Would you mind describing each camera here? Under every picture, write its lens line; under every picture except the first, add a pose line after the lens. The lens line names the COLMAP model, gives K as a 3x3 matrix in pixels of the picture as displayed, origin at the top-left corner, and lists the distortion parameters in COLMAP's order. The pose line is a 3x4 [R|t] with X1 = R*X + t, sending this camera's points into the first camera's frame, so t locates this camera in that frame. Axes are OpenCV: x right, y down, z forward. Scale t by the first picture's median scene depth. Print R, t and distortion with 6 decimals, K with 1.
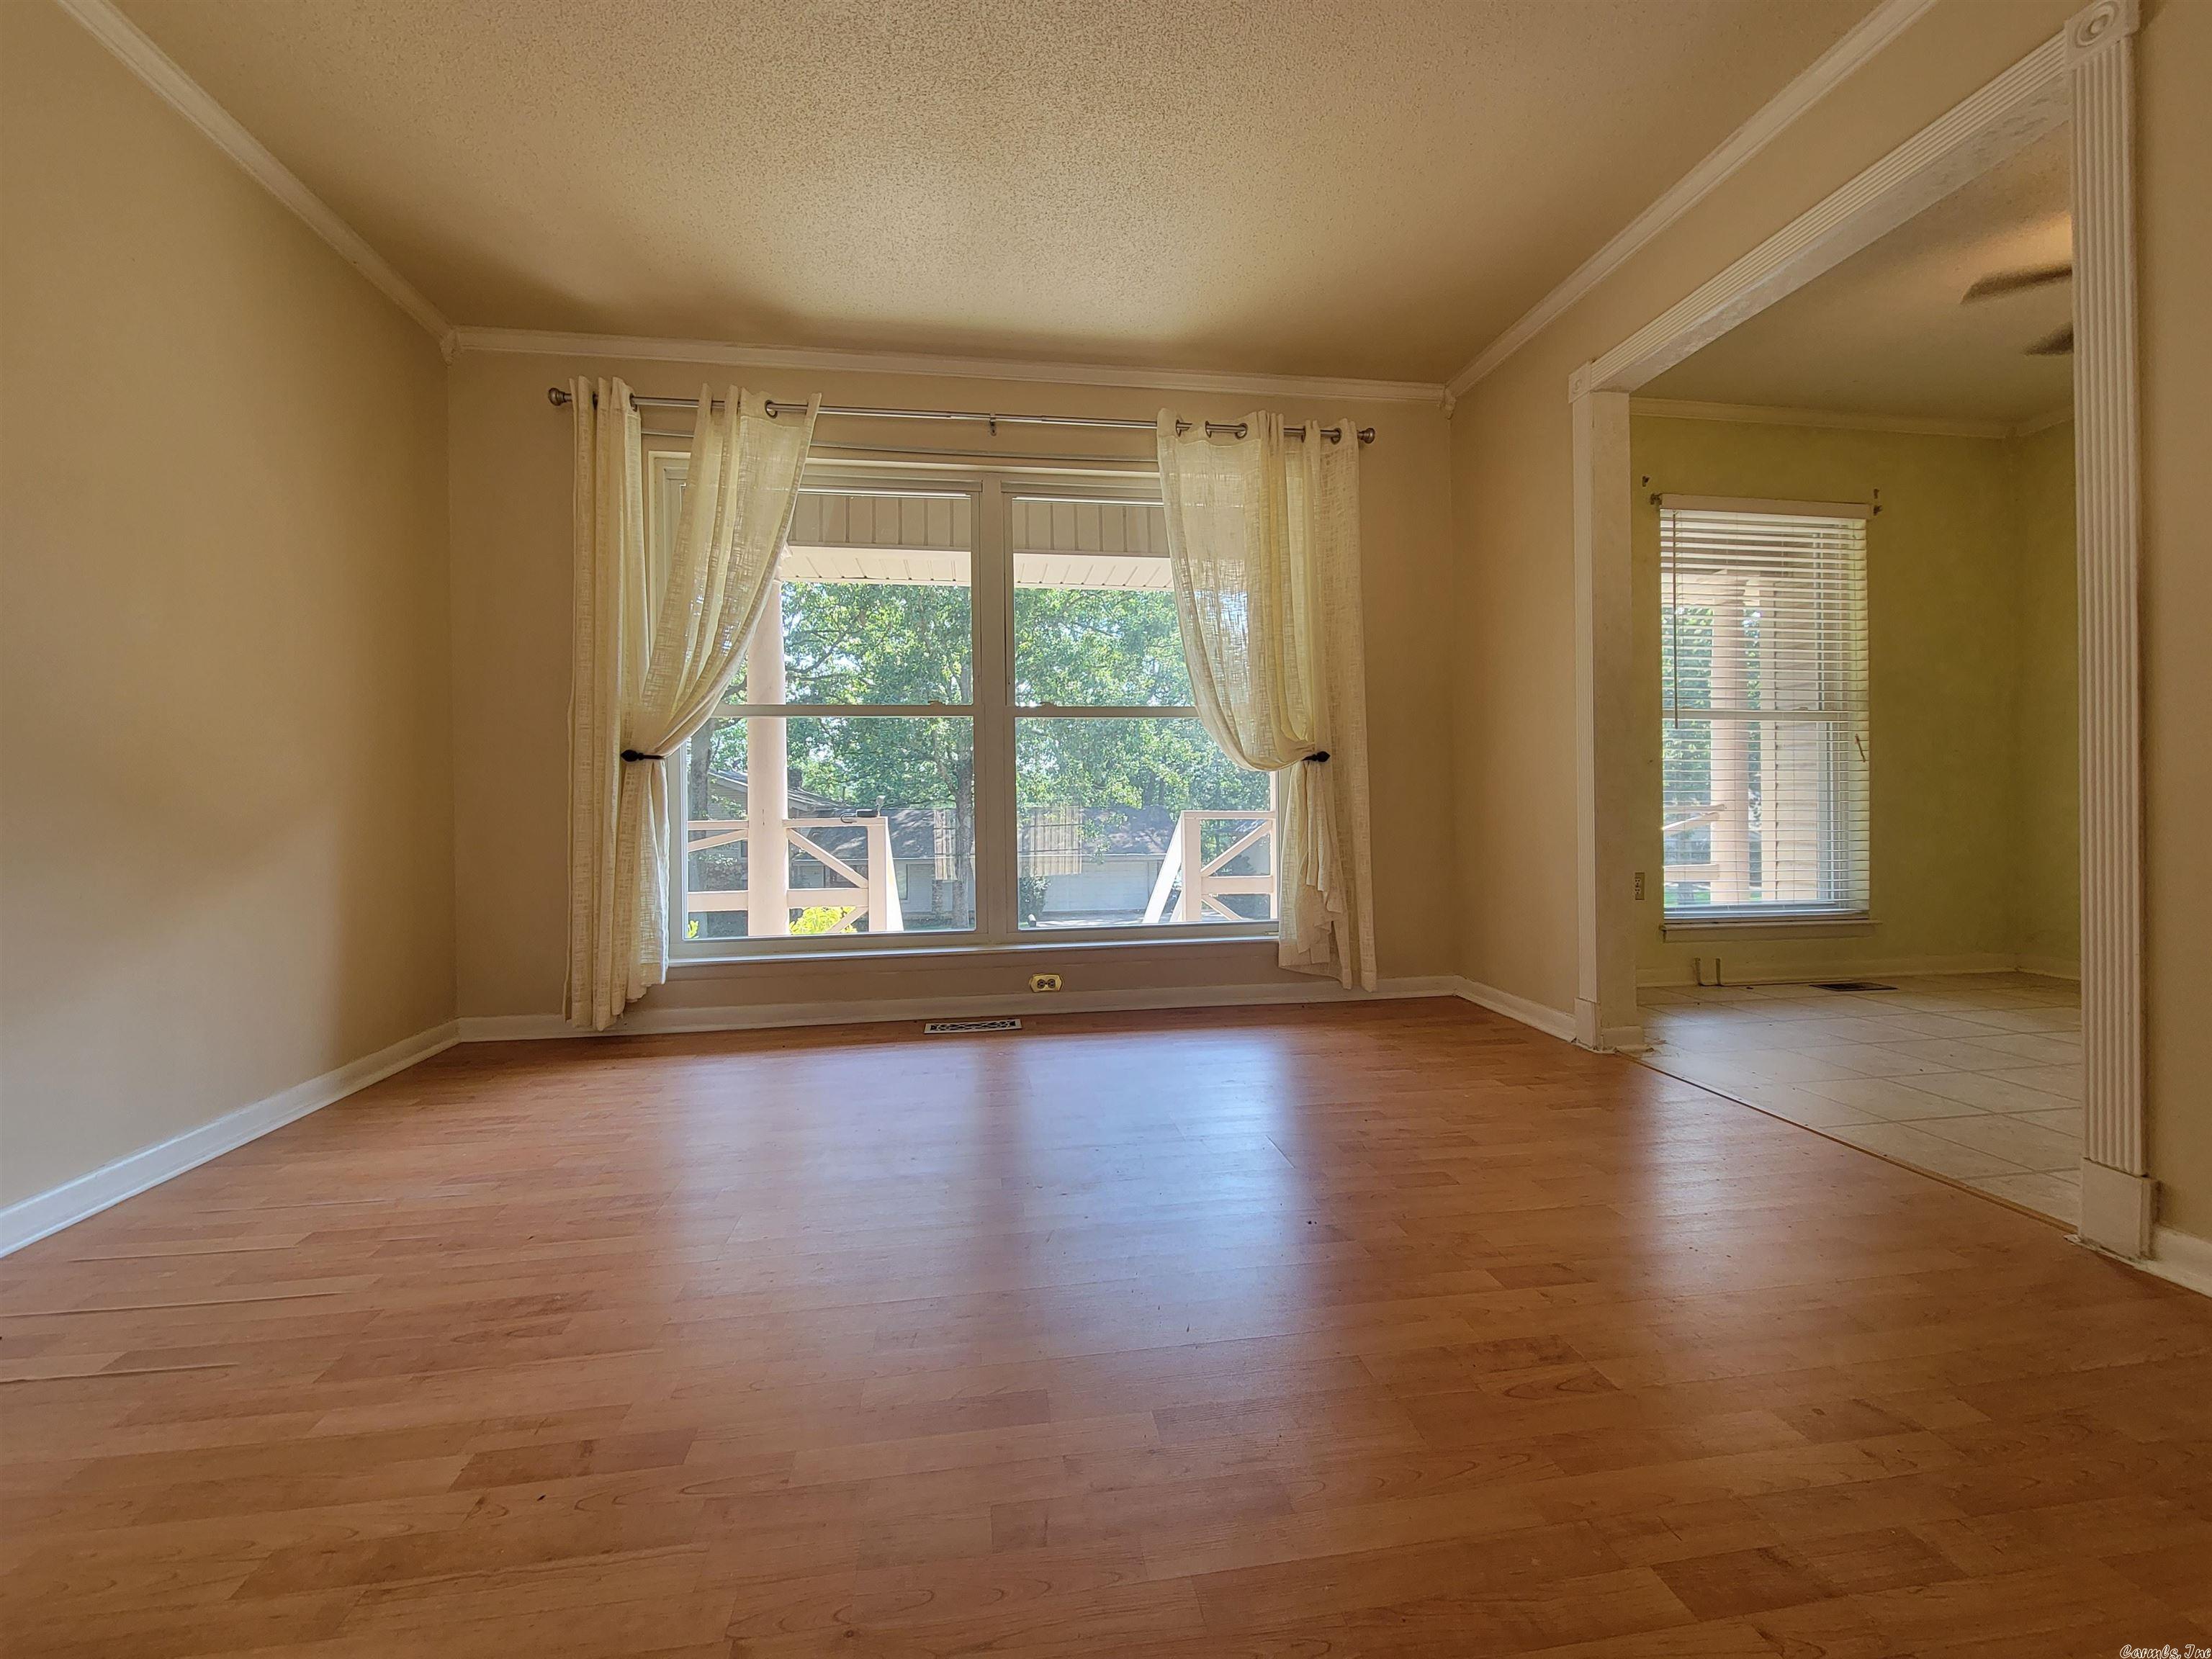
lens RADIAL K [[908.8, 0, 1093.6], [0, 908.8, 824.2], [0, 0, 1]] dist [0.003826, -0.004277]
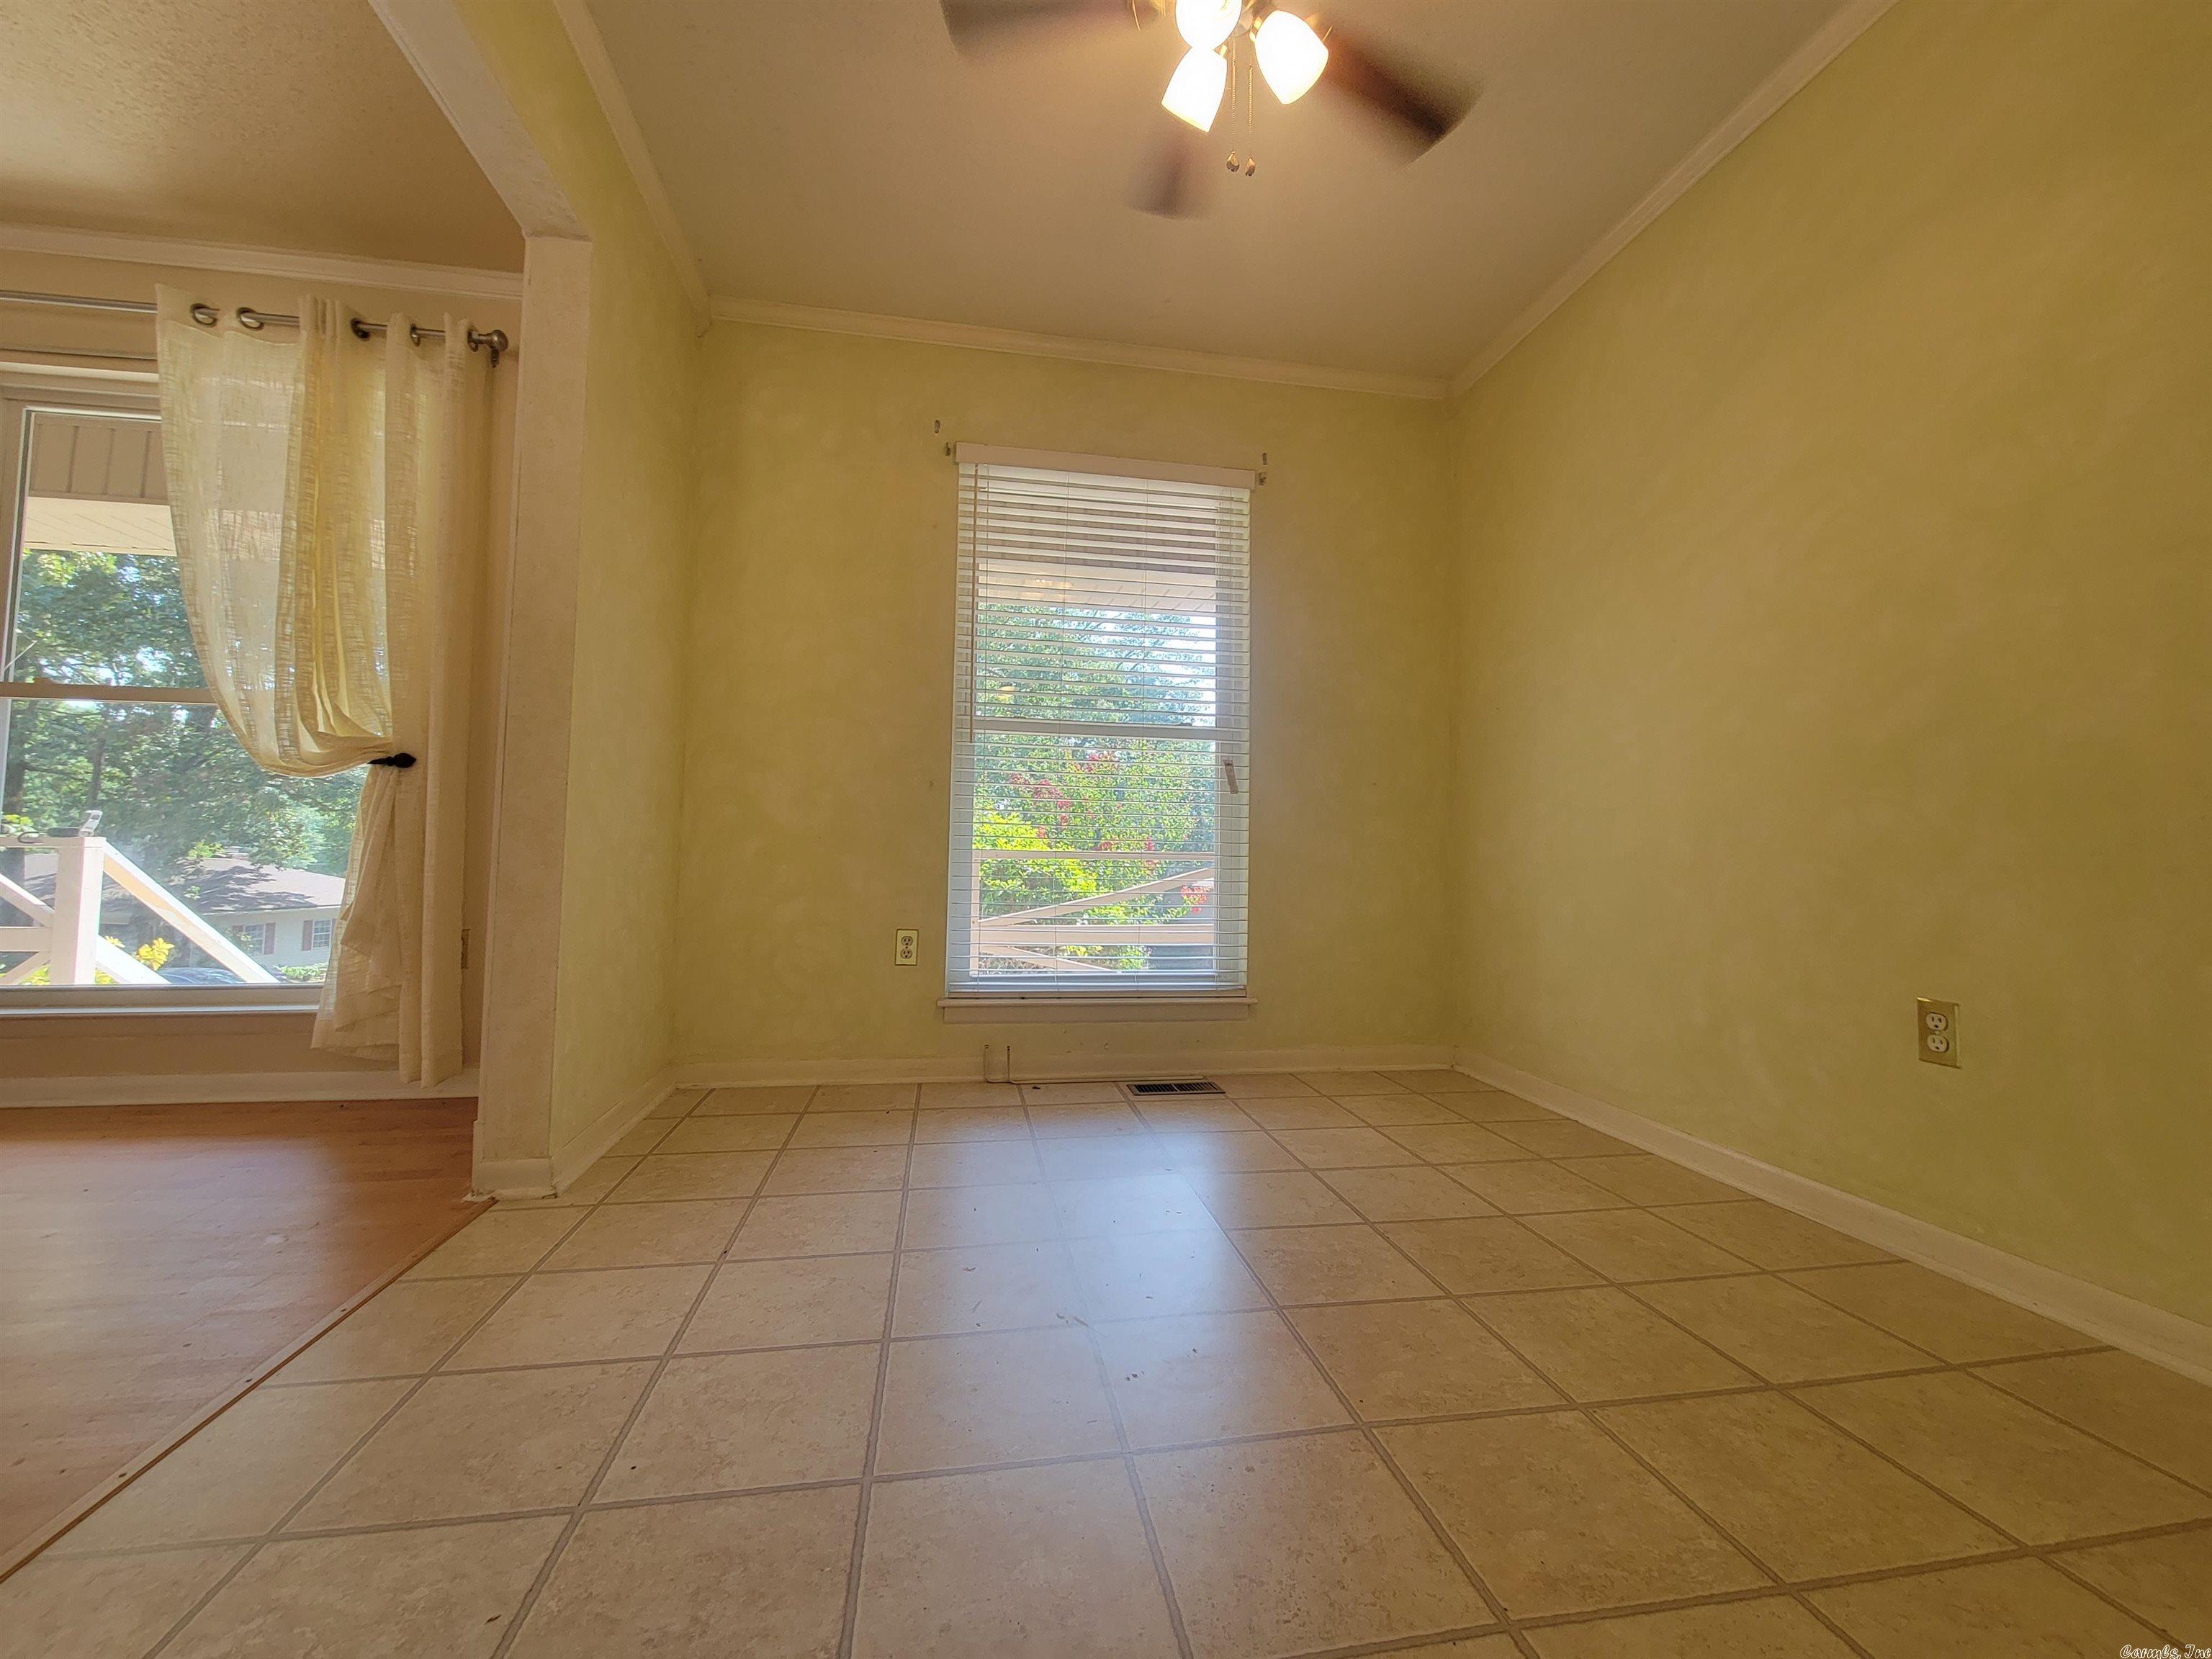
lens RADIAL K [[908.8, 0, 1097.5], [0, 908.8, 823.9], [0, 0, 1]] dist [0.003826, -0.004277]
pose [[0.999443, 0.027558, 0.018832, 0.735722], [-0.026533, 0.998259, -0.052683, 0.000998], [-0.020251, 0.052154, 0.998434, 0.233269]]
